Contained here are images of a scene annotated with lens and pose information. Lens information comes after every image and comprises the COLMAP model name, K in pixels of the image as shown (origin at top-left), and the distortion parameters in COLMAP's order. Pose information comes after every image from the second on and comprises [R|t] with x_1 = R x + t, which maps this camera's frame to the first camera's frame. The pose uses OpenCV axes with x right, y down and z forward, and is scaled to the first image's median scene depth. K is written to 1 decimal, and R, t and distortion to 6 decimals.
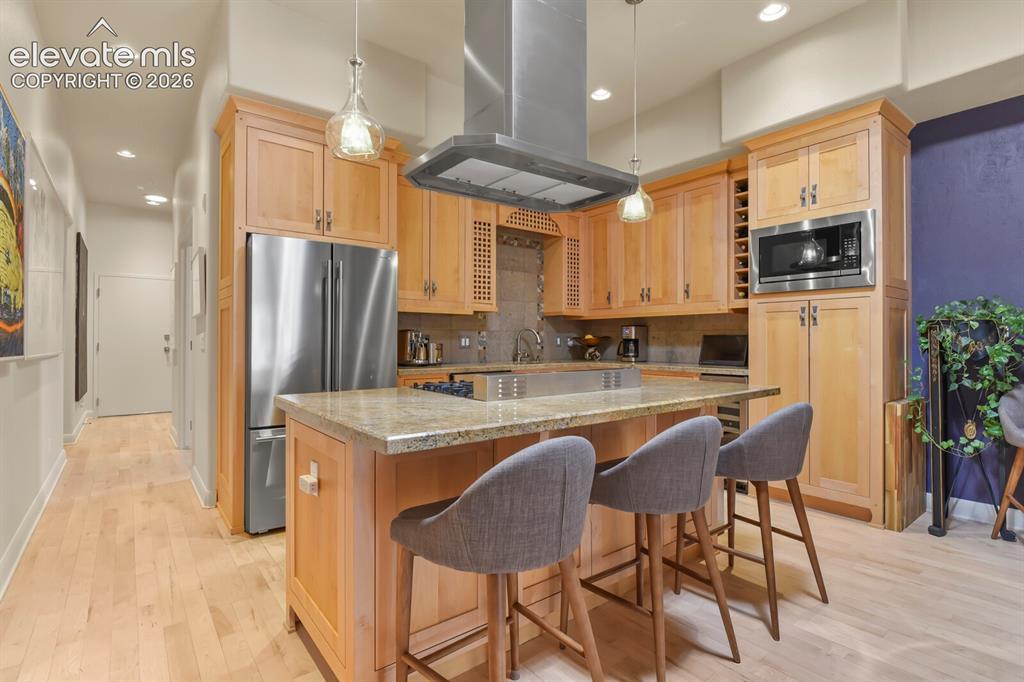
lens RADIAL K [[494.9, 0, 517.5], [0, 494.9, 338.6], [0, 0, 1]] dist [-0.002226, -0.006829]
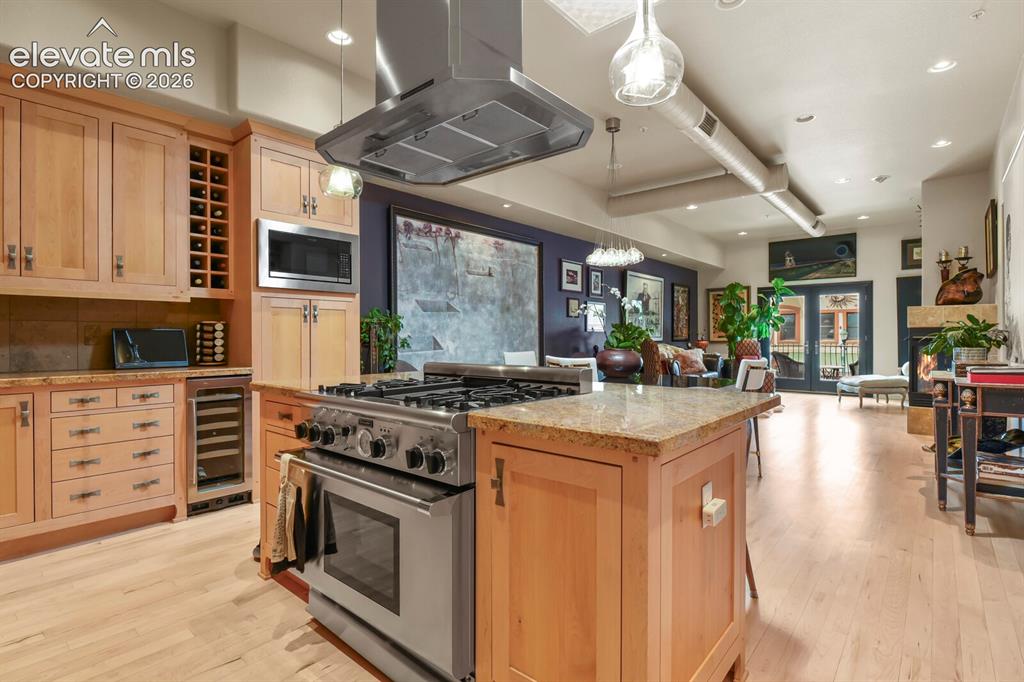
lens RADIAL K [[494.9, 0, 517.5], [0, 494.9, 338.6], [0, 0, 1]] dist [-0.002226, -0.006829]
pose [[-0.192985, -0.004350, 0.981192, -0.437991], [-0.001617, 0.999990, 0.004115, 0.003505], [-0.981200, -0.000792, -0.192990, 0.560213]]
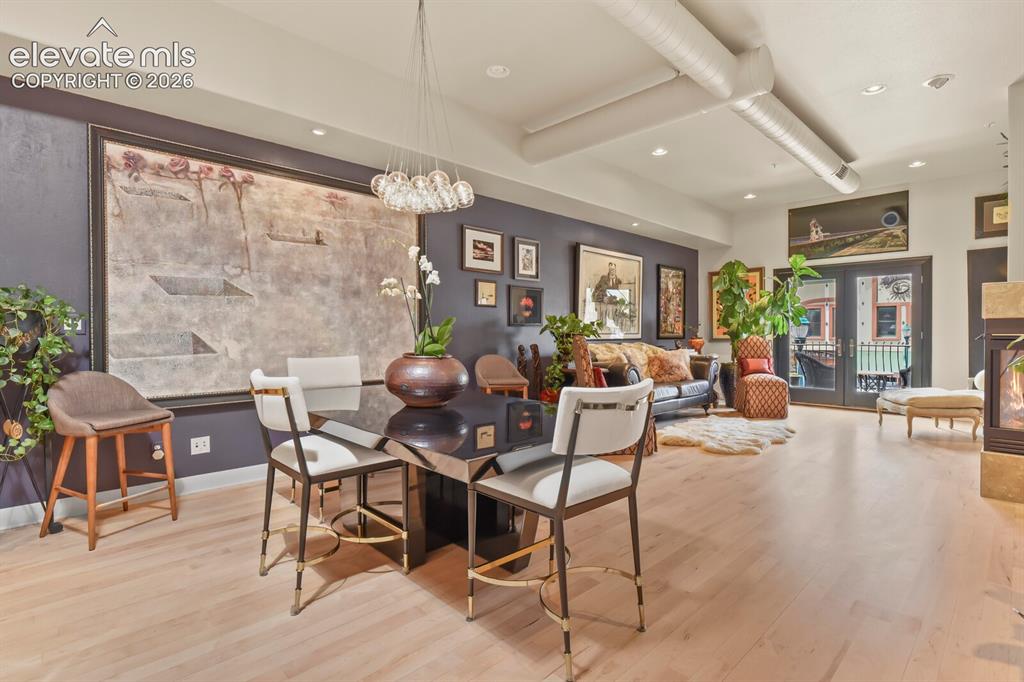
lens RADIAL K [[494.9, 0, 517.5], [0, 494.9, 338.6], [0, 0, 1]] dist [-0.002226, -0.006829]
pose [[-0.103068, -0.013070, 0.994588, -0.051885], [-0.002638, 0.999914, 0.012867, 0.001083], [-0.994671, -0.001297, -0.103094, 0.104232]]
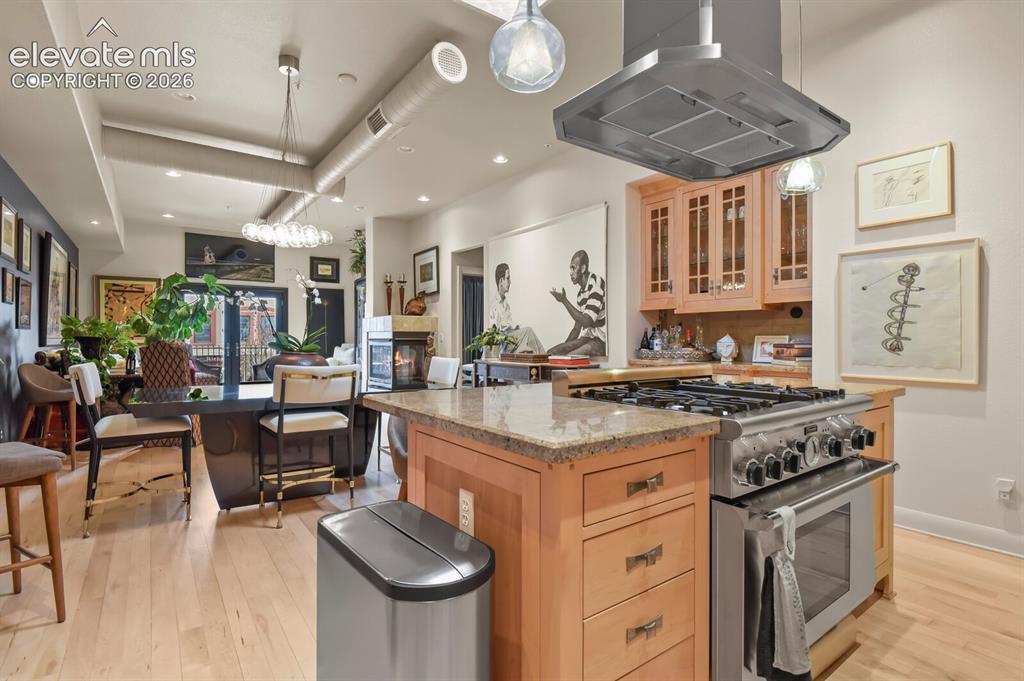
lens RADIAL K [[494.9, 0, 517.5], [0, 494.9, 338.1], [0, 0, 1]] dist [-0.002226, -0.006829]
pose [[-0.999421, -0.003092, 0.033870, 0.150563], [-0.003262, 0.999982, -0.004962, 0.007248], [-0.033854, -0.005070, -0.999414, 0.956101]]
